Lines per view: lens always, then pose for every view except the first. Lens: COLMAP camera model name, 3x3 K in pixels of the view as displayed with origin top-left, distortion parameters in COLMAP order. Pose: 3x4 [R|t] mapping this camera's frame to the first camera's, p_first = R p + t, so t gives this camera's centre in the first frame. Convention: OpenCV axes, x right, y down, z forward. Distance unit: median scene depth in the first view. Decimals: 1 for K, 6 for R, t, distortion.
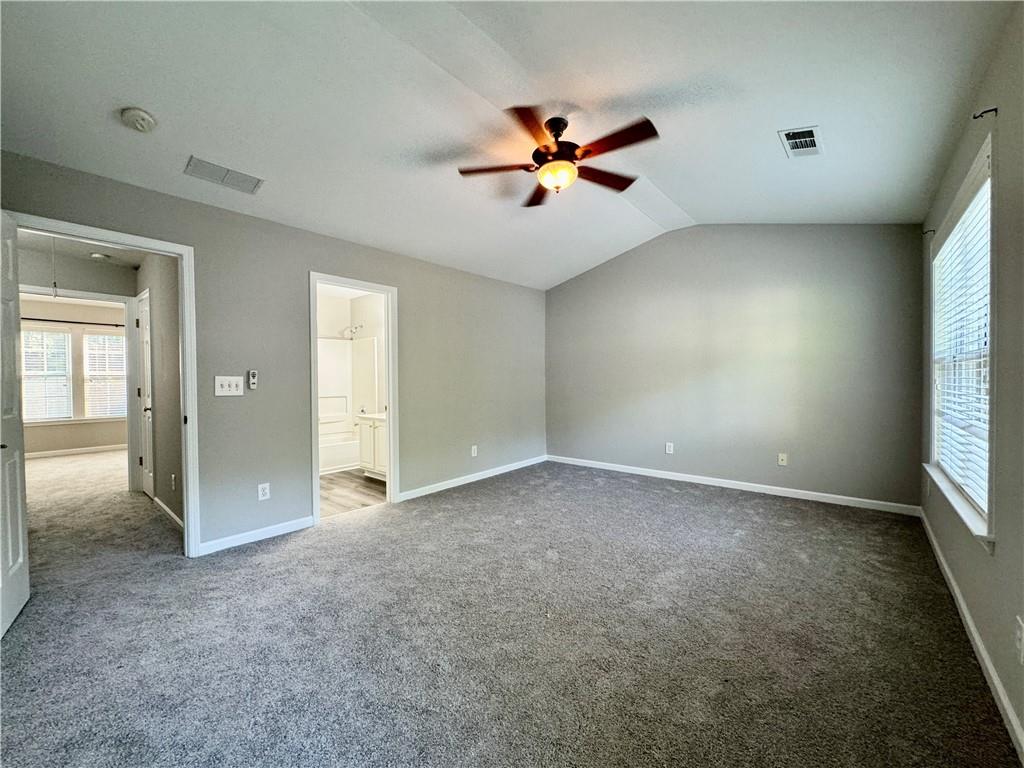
lens RADIAL K [[410.7, 0, 511.1], [0, 410.7, 384.0], [0, 0, 1]] dist [-0.001246, -0.000213]
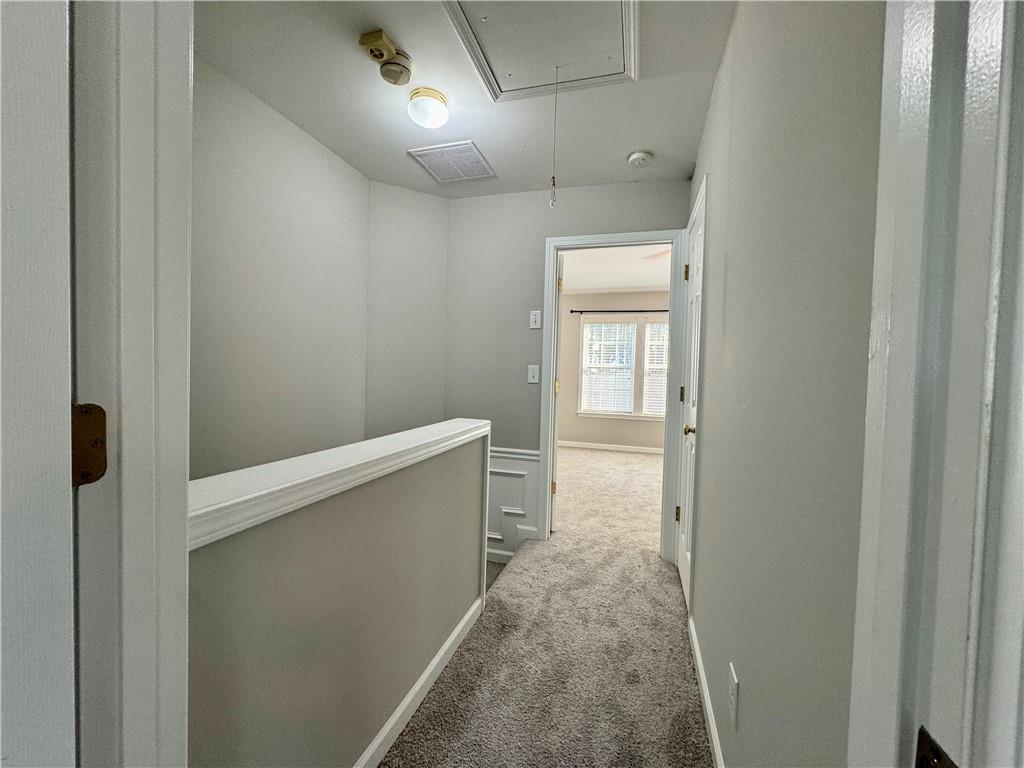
lens RADIAL K [[410.7, 0, 511.1], [0, 410.7, 384.0], [0, 0, 1]] dist [-0.001246, -0.000213]
pose [[0.396128, 0.047751, -0.916953, -0.486409], [-0.047685, 0.998369, 0.031391, -0.001027], [0.916956, 0.031290, 0.397759, 0.565436]]
